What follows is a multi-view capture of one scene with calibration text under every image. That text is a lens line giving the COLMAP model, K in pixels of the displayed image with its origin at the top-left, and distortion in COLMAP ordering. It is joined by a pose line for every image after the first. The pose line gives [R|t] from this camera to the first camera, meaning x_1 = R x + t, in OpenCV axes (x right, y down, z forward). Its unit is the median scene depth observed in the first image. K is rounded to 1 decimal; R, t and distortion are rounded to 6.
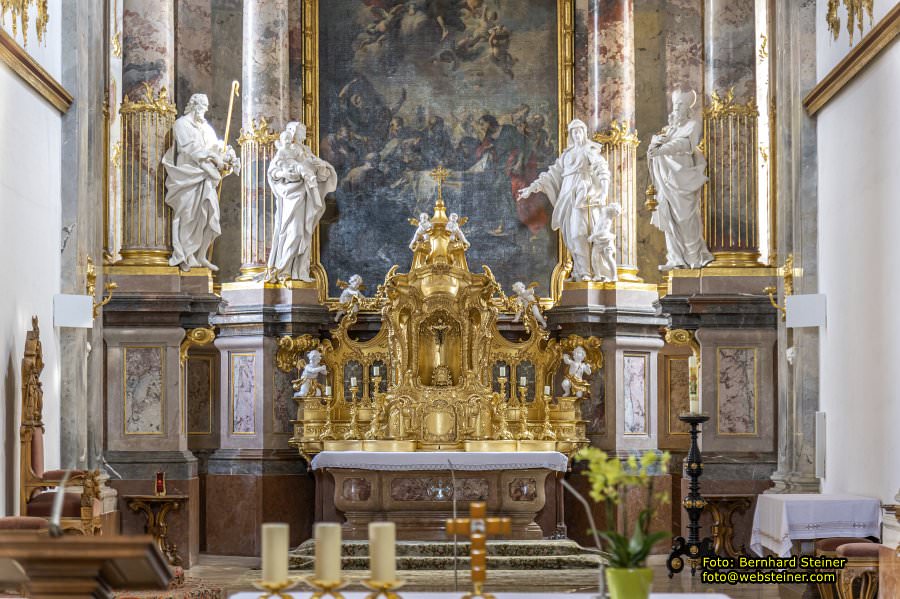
lens RADIAL K [[2235.6, 0, 449.9], [0, 2235.6, 300.4], [0, 0, 1]] dist [0.055080, 0.000000]
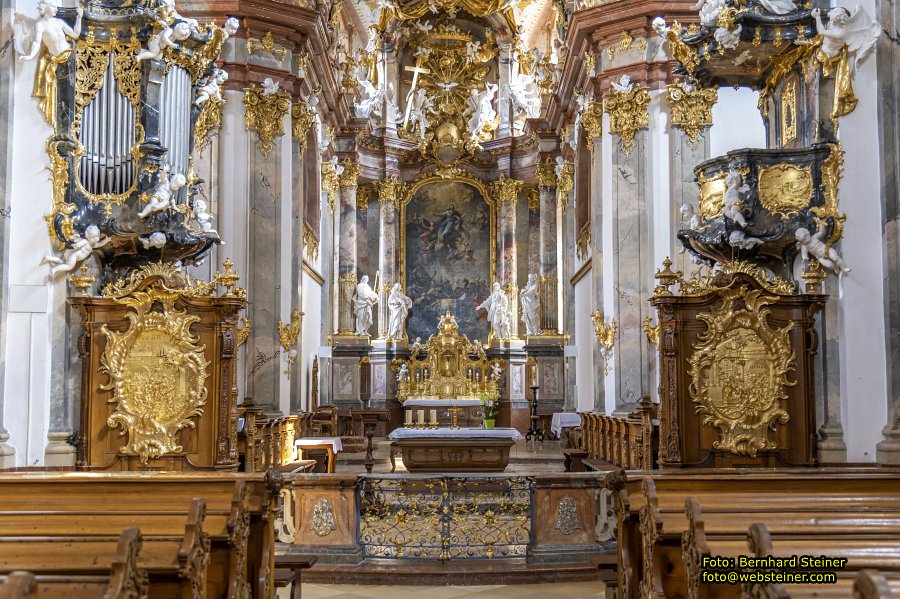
lens RADIAL K [[960.4, 0, 476.5], [0, 960.4, 263.9], [0, 0, 1]] dist [0.048306, 0.000000]
pose [[0.999728, 0.000911, 0.023301, 0.003038], [0.000847, 0.997158, -0.075338, -0.012466], [-0.023303, 0.075337, 0.996886, -0.233406]]
